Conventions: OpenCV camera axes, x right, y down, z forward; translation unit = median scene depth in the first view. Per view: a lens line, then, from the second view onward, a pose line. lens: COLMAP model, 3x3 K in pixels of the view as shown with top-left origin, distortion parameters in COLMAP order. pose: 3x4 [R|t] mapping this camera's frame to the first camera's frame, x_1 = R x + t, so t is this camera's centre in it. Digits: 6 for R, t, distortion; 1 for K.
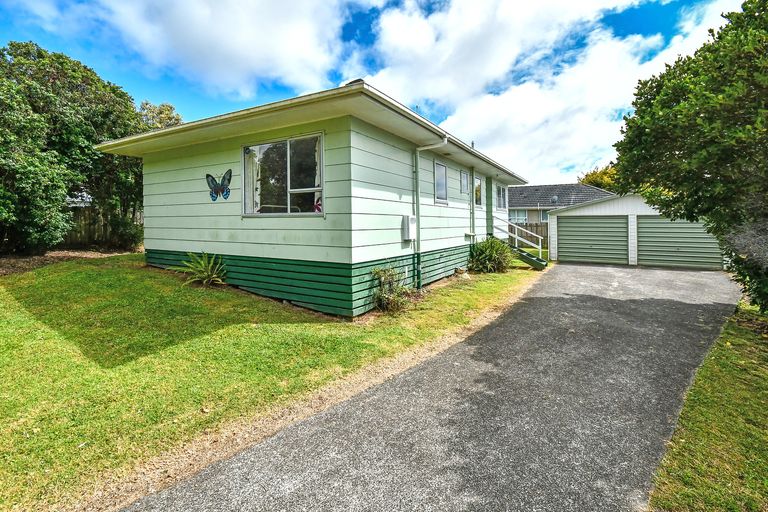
lens RADIAL K [[350.8, 0, 379.8], [0, 350.8, 233.0], [0, 0, 1]] dist [0.001059, 0.000081]
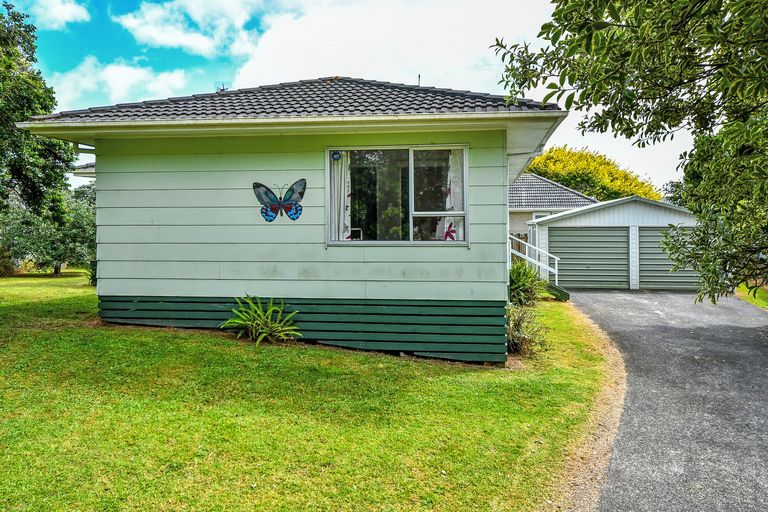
lens RADIAL K [[668.6, 0, 384.4], [0, 668.6, 253.1], [0, 0, 1]] dist [0.069397, 0.013076]
pose [[0.913048, -0.018458, 0.407435, -0.832421], [0.011343, 0.999738, 0.019873, -0.054630], [-0.407695, -0.013524, 0.913018, -0.318231]]
